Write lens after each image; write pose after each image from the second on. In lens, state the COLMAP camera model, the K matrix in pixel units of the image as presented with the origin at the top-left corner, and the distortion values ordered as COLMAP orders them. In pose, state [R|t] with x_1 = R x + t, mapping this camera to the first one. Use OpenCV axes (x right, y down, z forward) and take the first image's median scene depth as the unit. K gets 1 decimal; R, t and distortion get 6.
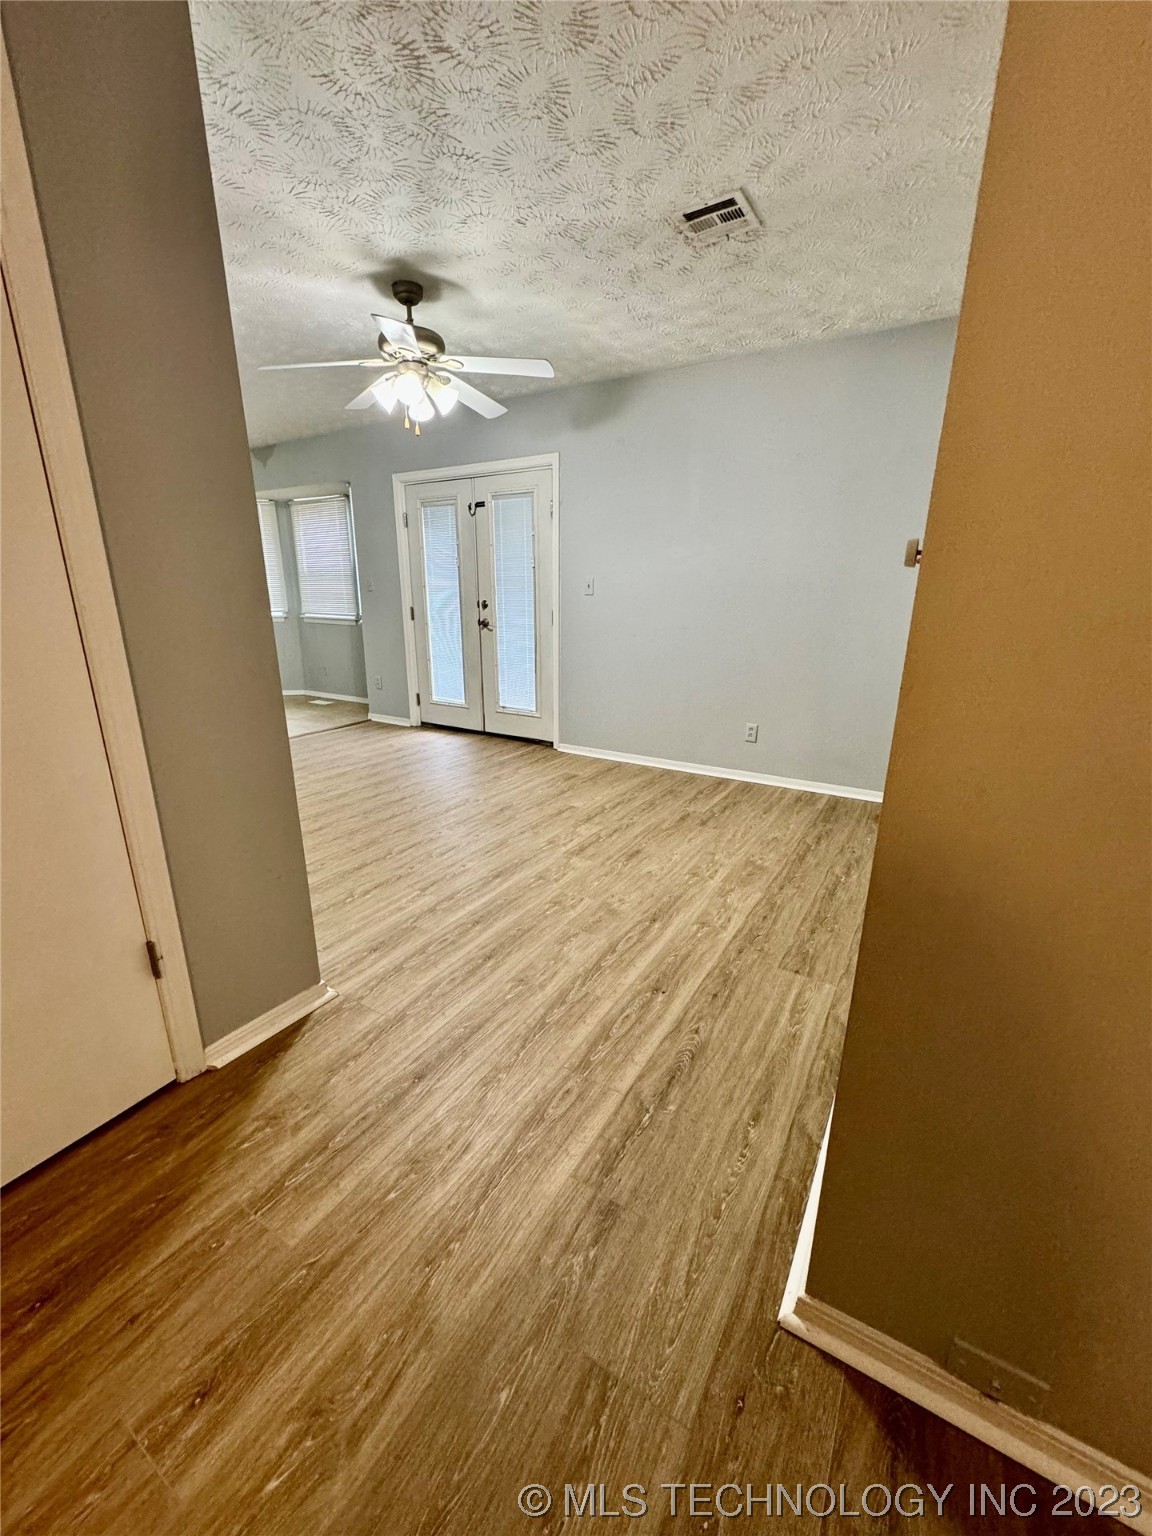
lens RADIAL K [[612.6, 0, 576.0], [0, 612.6, 768.0], [0, 0, 1]] dist [0.000235, -0.000060]
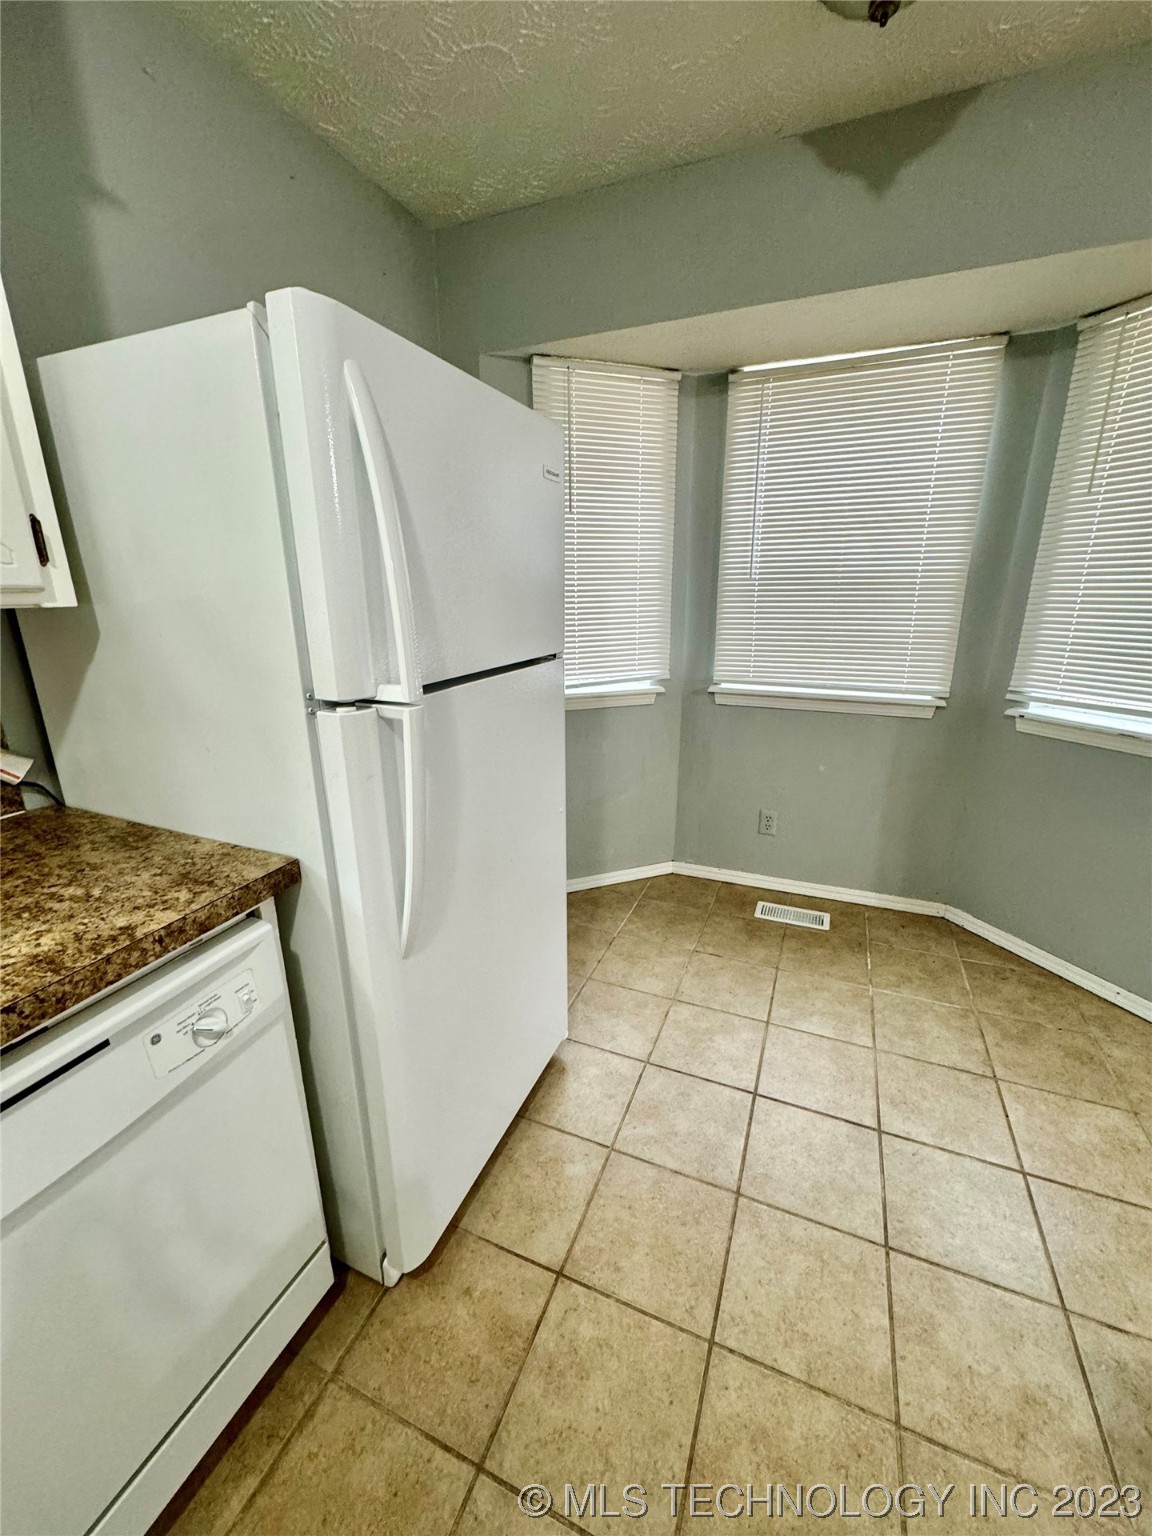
lens RADIAL K [[612.6, 0, 576.0], [0, 612.6, 768.0], [0, 0, 1]] dist [0.000235, -0.000060]
pose [[0.989083, -0.052702, 0.137615, -0.614245], [0.051921, 0.998608, 0.009262, -0.217173], [-0.137912, -0.002016, 0.990443, 0.662511]]
